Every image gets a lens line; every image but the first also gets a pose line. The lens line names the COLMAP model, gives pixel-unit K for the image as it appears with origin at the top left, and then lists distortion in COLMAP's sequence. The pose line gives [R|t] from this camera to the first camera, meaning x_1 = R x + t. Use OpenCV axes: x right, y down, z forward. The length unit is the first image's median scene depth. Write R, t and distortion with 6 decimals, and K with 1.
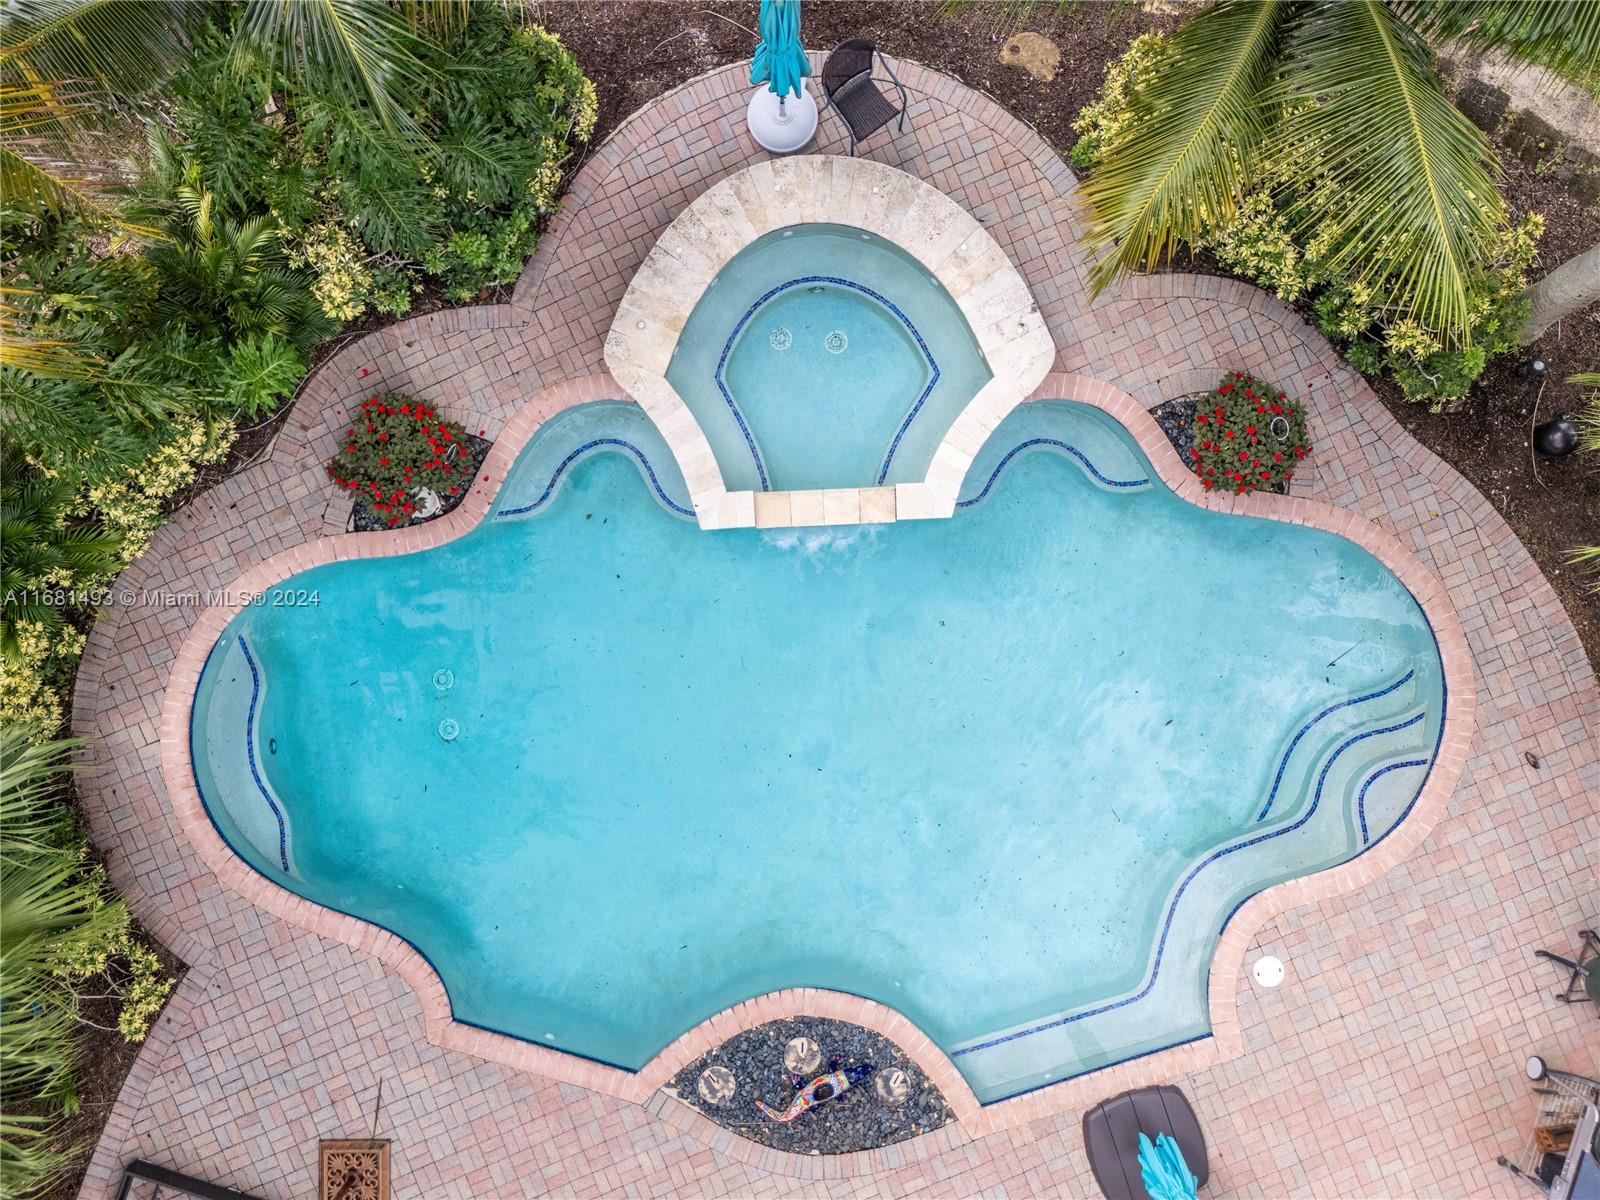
lens RADIAL K [[1177.1, 0, 800.0], [0, 1177.1, 600.0], [0, 0, 1]] dist [0.076621, -0.078664]
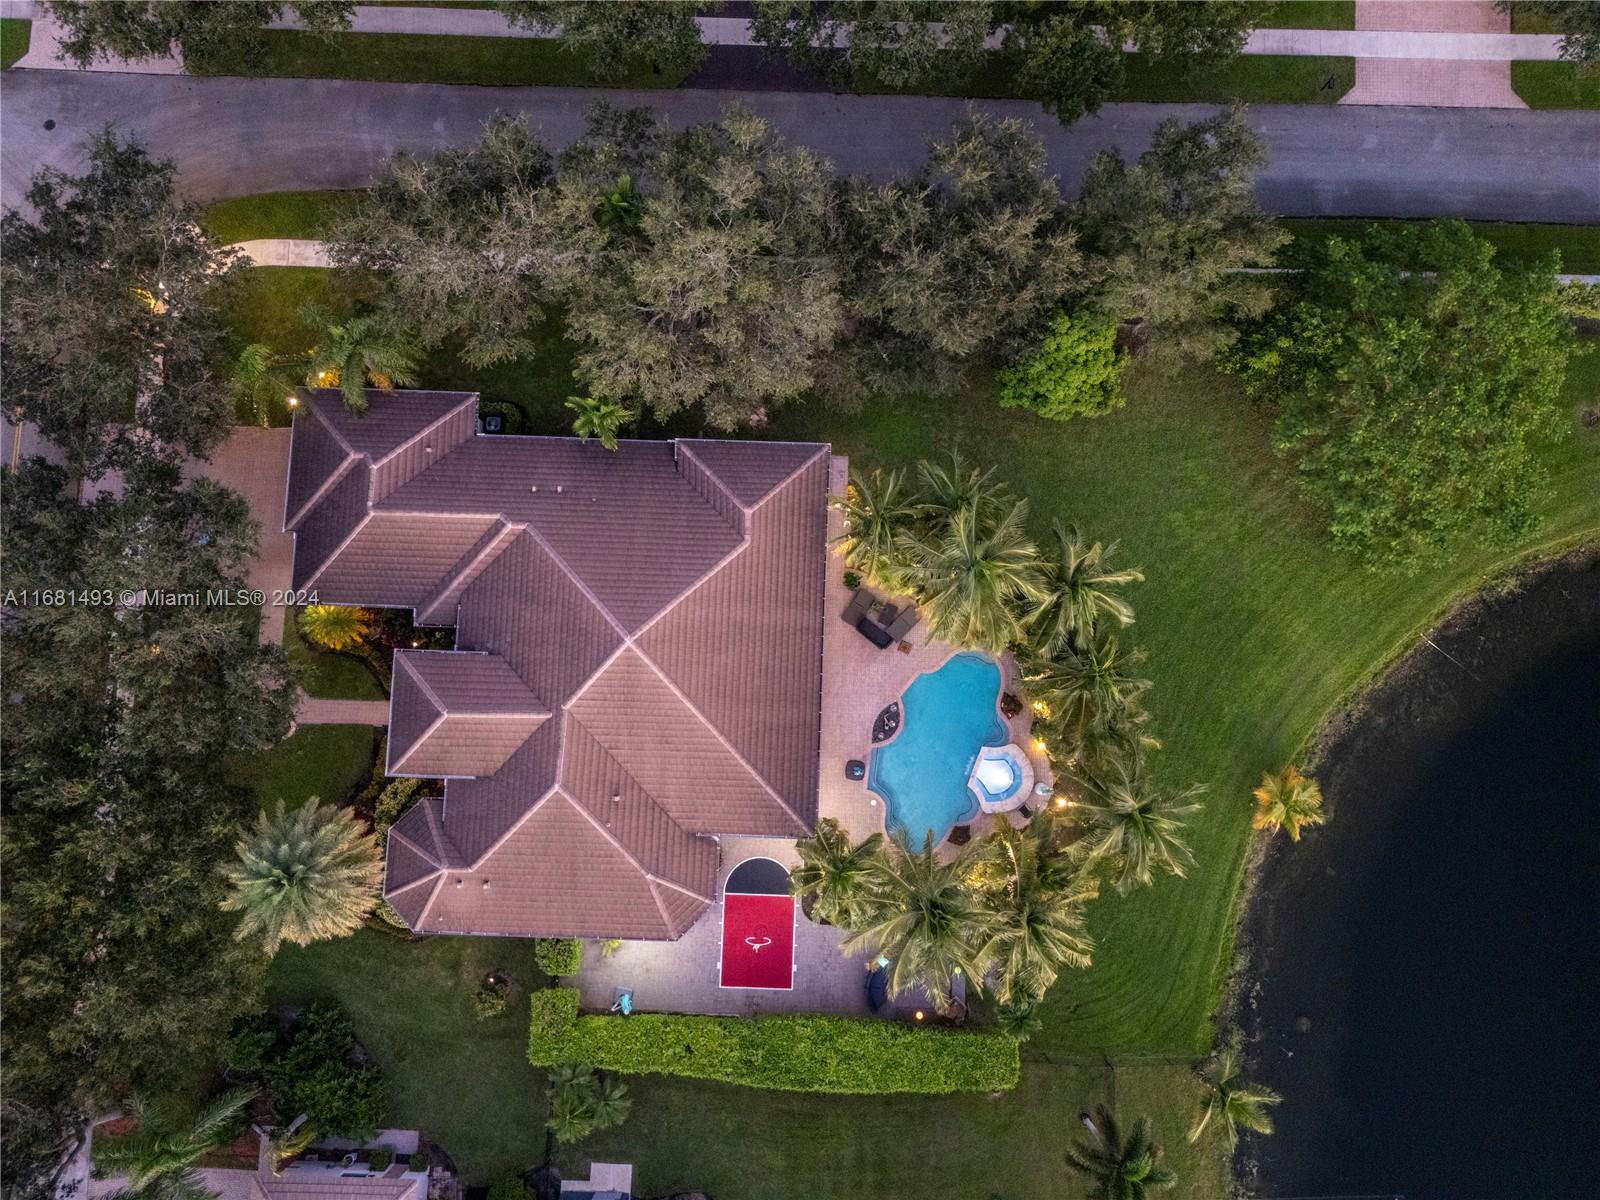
lens RADIAL K [[1177.1, 0, 800.0], [0, 1177.1, 600.0], [0, 0, 1]] dist [0.076621, -0.078664]
pose [[-0.415240, 0.903345, -0.107440, 0.263403], [-0.909707, -0.412733, 0.045666, 0.785547], [-0.003092, 0.116701, 0.993162, -4.867143]]
